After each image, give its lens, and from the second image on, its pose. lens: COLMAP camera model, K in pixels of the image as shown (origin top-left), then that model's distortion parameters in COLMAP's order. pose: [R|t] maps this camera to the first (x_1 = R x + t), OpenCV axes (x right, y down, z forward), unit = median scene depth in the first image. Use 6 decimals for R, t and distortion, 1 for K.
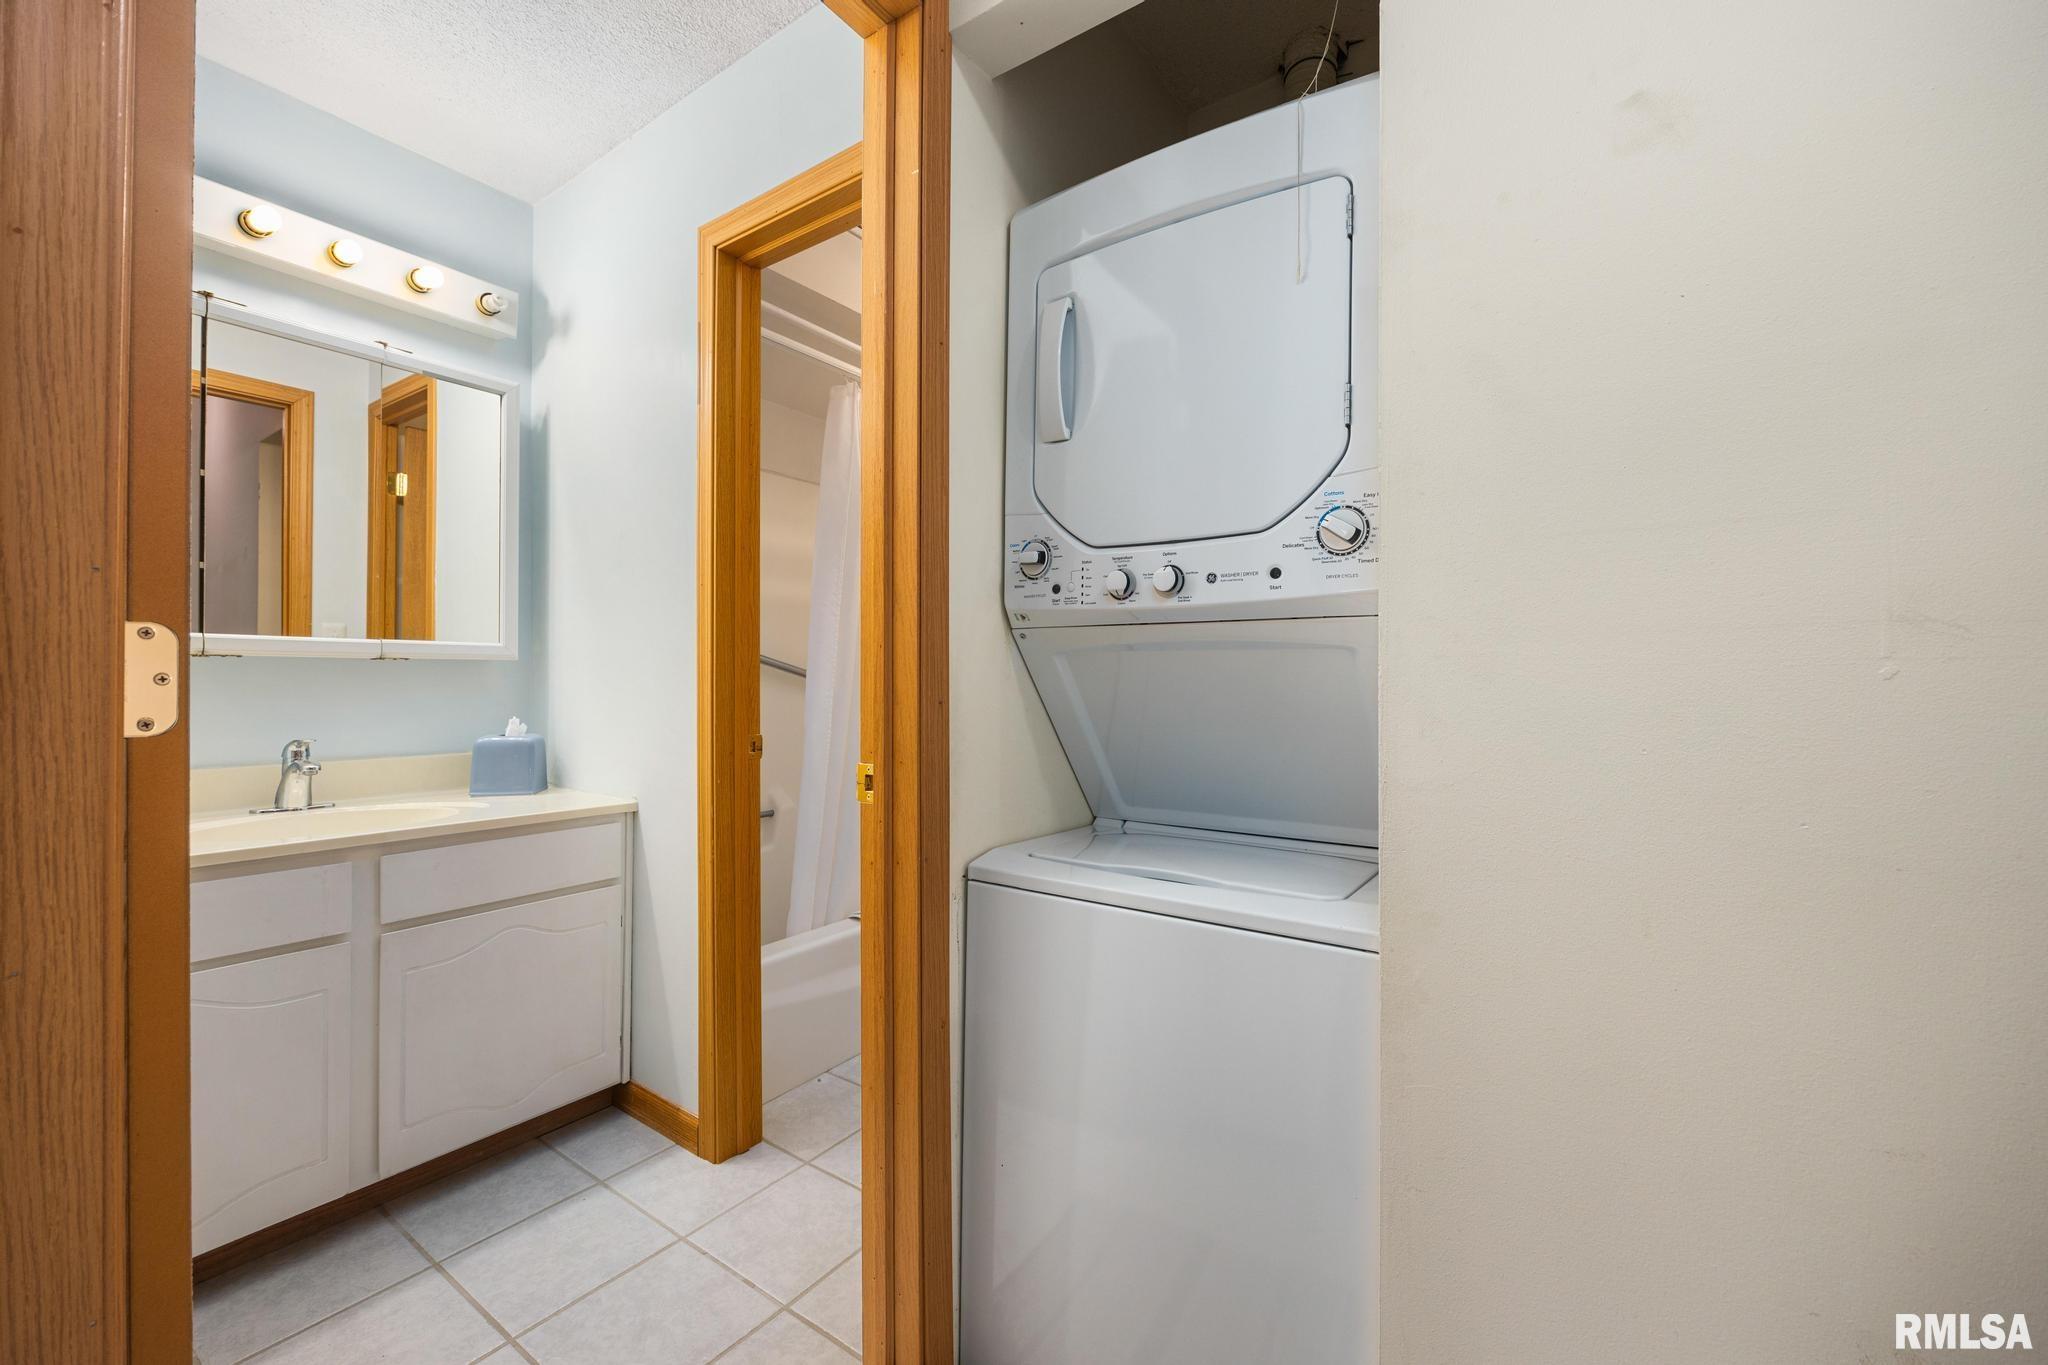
lens RADIAL K [[810.0, 0, 1028.2], [0, 810.0, 681.4], [0, 0, 1]] dist [-0.003599, 0.001316]
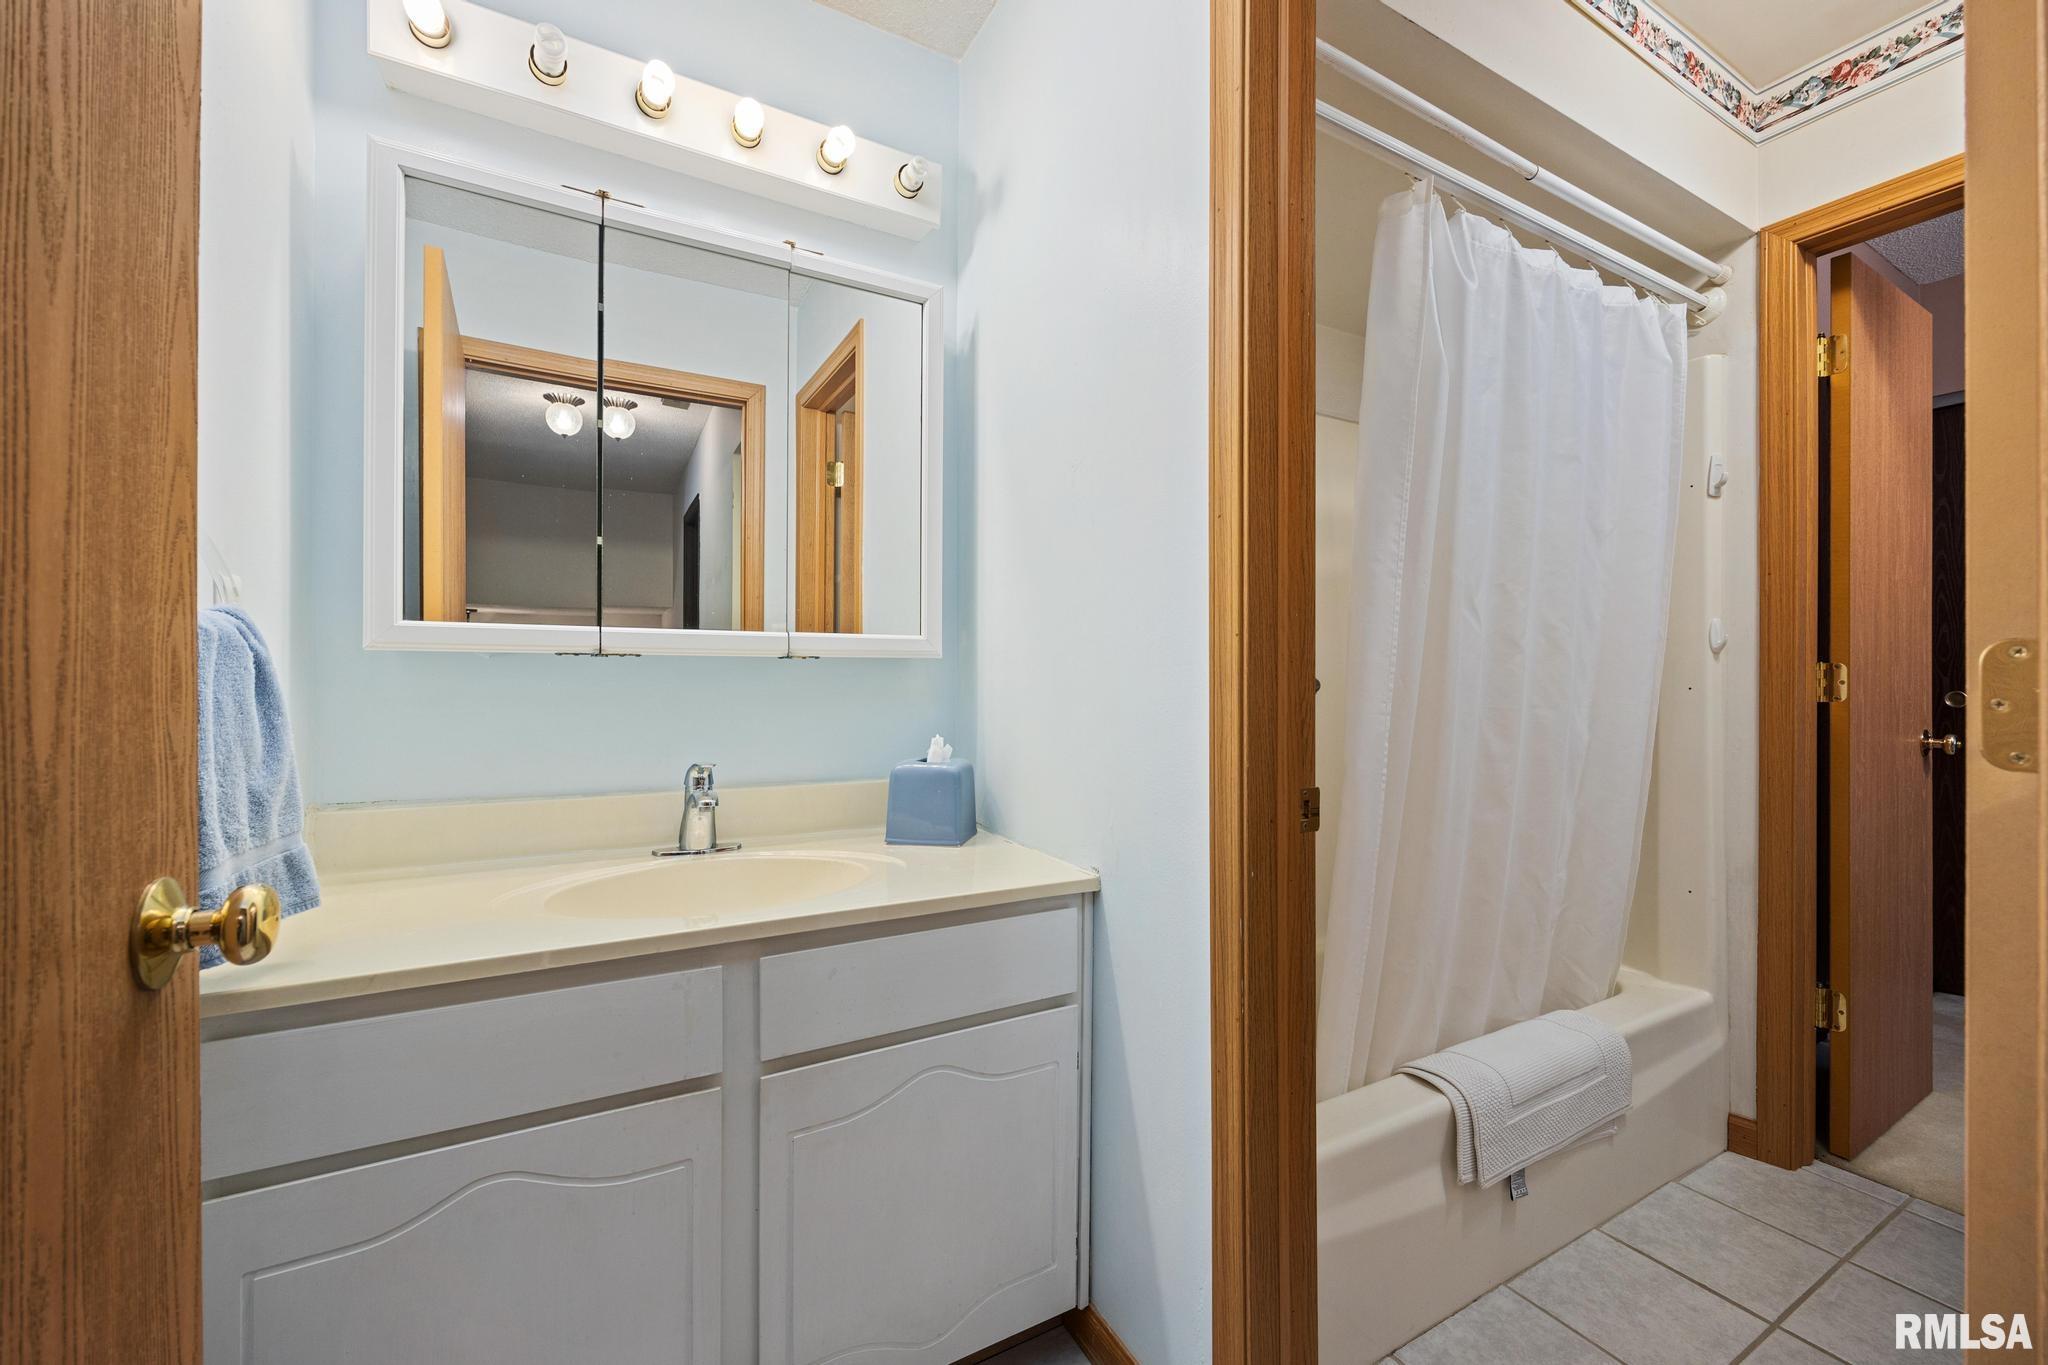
lens RADIAL K [[810.0, 0, 1025.7], [0, 810.0, 682.4], [0, 0, 1]] dist [-0.003599, 0.001316]
pose [[0.892592, -0.000273, -0.450864, -0.249205], [0.000828, 0.999999, 0.001034, -0.005173], [0.450864, -0.001296, 0.892592, 0.406890]]
